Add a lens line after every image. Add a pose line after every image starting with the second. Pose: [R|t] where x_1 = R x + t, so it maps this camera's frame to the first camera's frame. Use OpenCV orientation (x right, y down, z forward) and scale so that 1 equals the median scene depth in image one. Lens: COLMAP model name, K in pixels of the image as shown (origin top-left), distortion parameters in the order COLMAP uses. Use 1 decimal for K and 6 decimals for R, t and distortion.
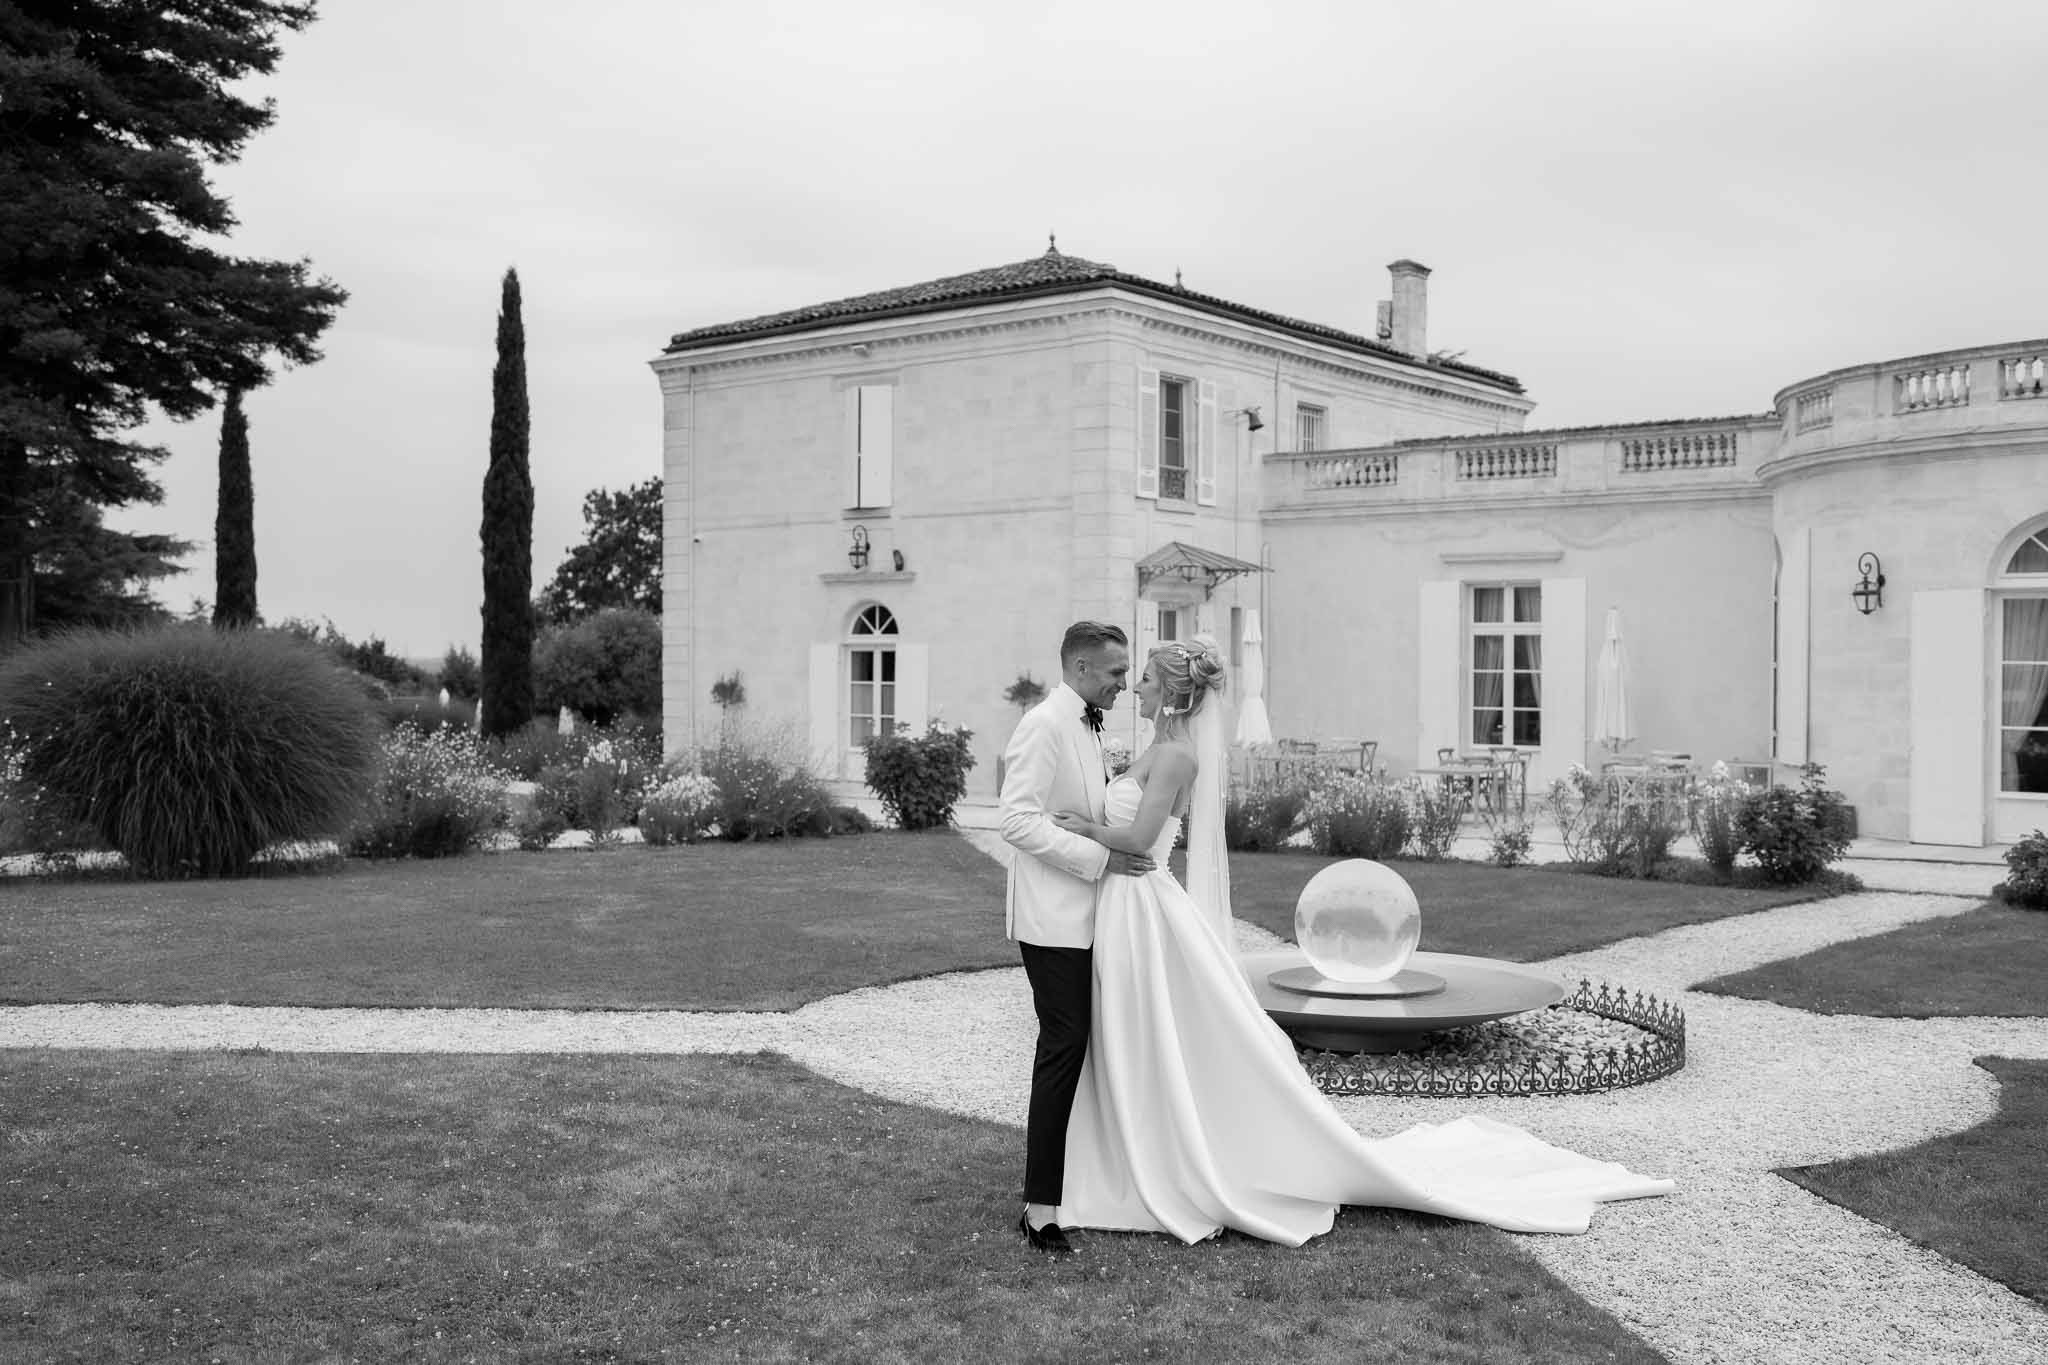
lens RADIAL K [[2033.7, 0, 1019.9], [0, 2033.7, 659.5], [0, 0, 1]] dist [-0.043650, 0.144571]
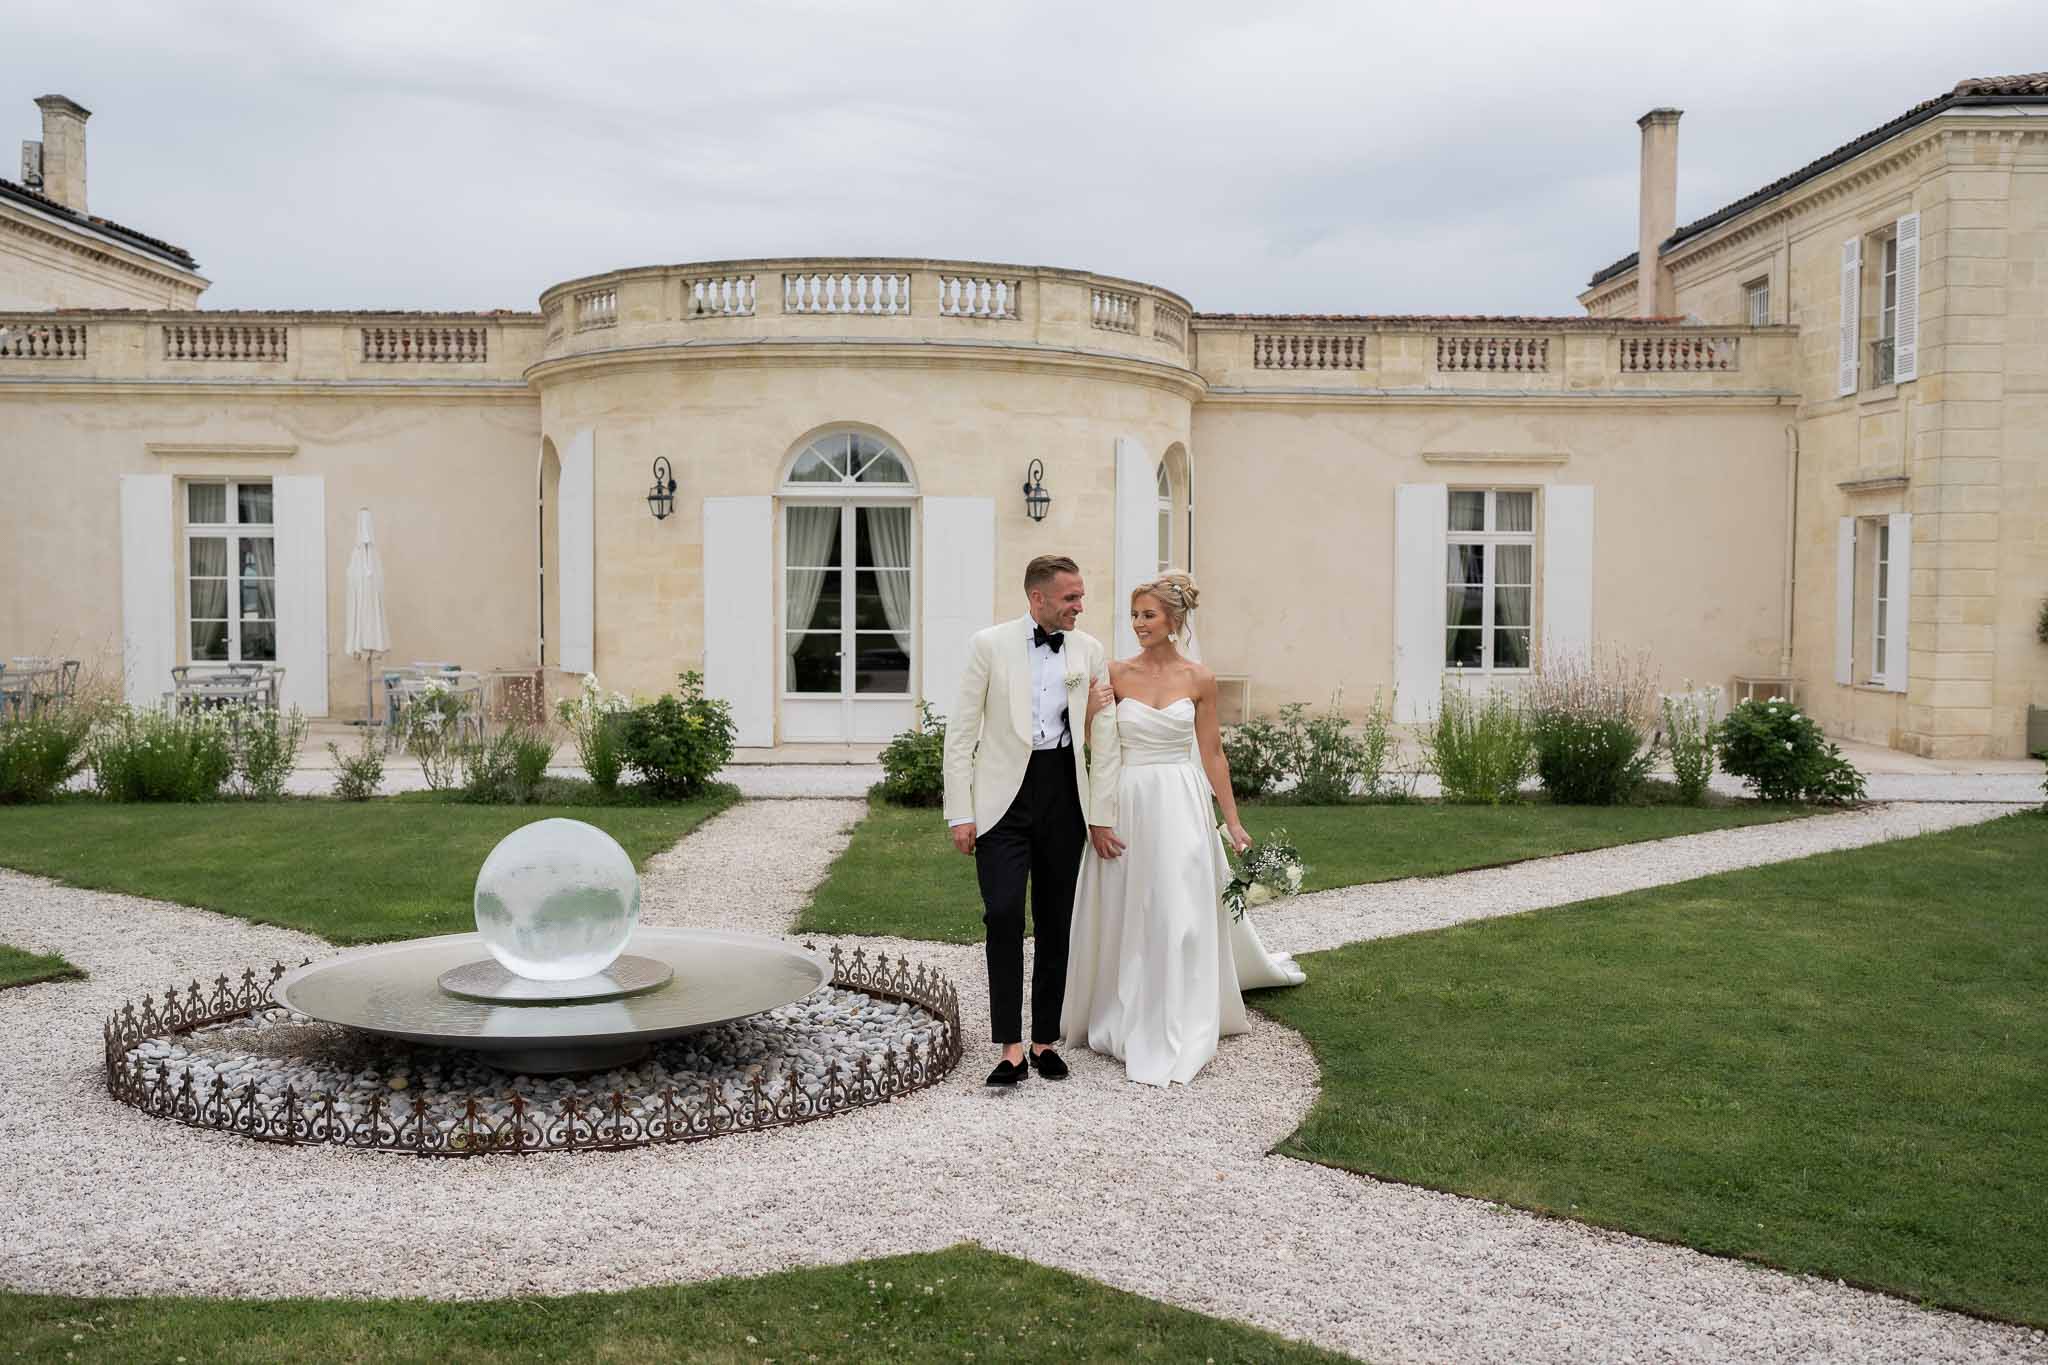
lens RADIAL K [[2015.3, 0, 1029.9], [0, 2015.3, 660.3], [0, 0, 1]] dist [-0.032697, 0.156611]
pose [[0.770527, -0.027568, 0.636811, -0.053849], [-0.001650, 0.998975, 0.045243, 0.001290], [-0.637405, -0.035912, 0.769692, 0.092651]]
